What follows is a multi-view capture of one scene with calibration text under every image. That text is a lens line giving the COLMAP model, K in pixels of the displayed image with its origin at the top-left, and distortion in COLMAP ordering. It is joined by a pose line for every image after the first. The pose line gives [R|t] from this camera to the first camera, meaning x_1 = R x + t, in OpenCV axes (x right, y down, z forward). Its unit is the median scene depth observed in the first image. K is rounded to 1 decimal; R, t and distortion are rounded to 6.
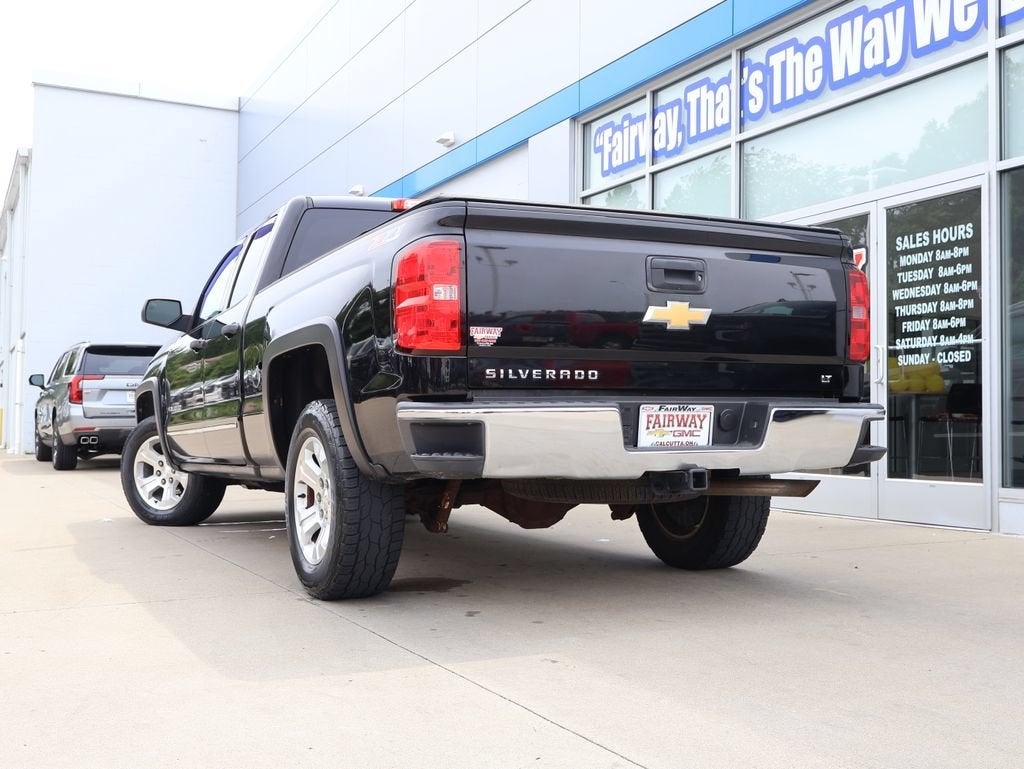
lens RADIAL K [[1124.0, 0, 512.0], [0, 1124.0, 384.5], [0, 0, 1]] dist [-0.006665, -0.002960]
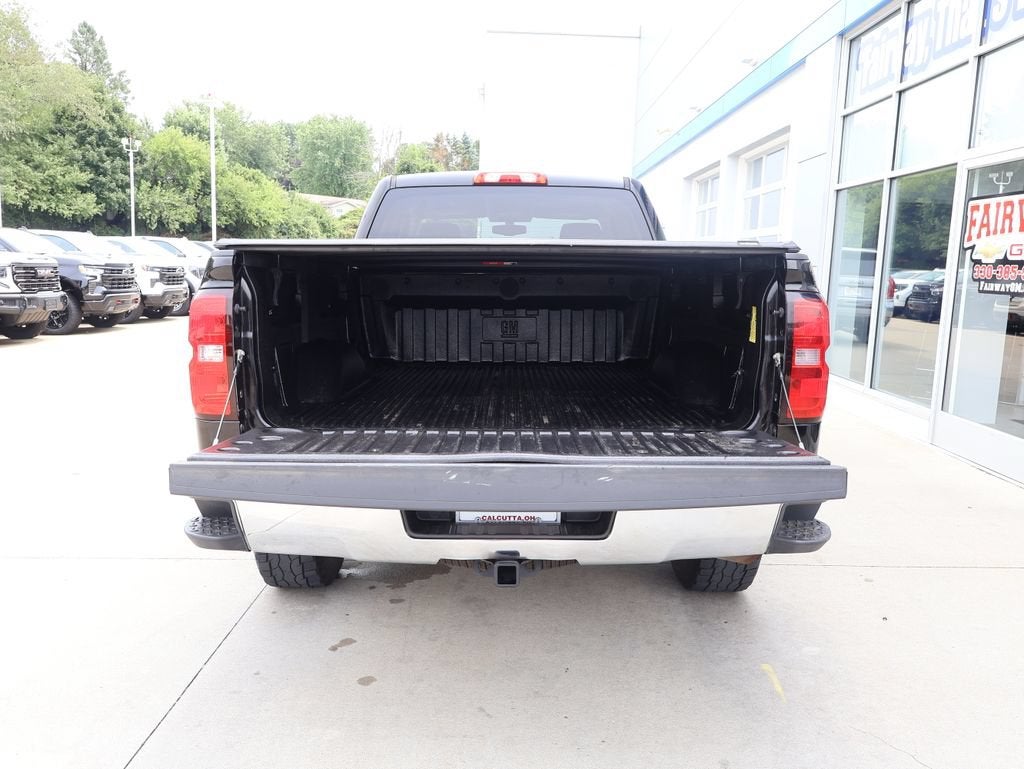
lens RADIAL K [[829.7, 0, 512.0], [0, 829.7, 384.5], [0, 0, 1]] dist [-0.002770, 0.002340]
pose [[0.894548, 0.082833, -0.439230, 0.221792], [-0.005425, 0.984618, 0.174636, -0.084637], [0.446940, -0.153837, 0.881237, 0.242798]]
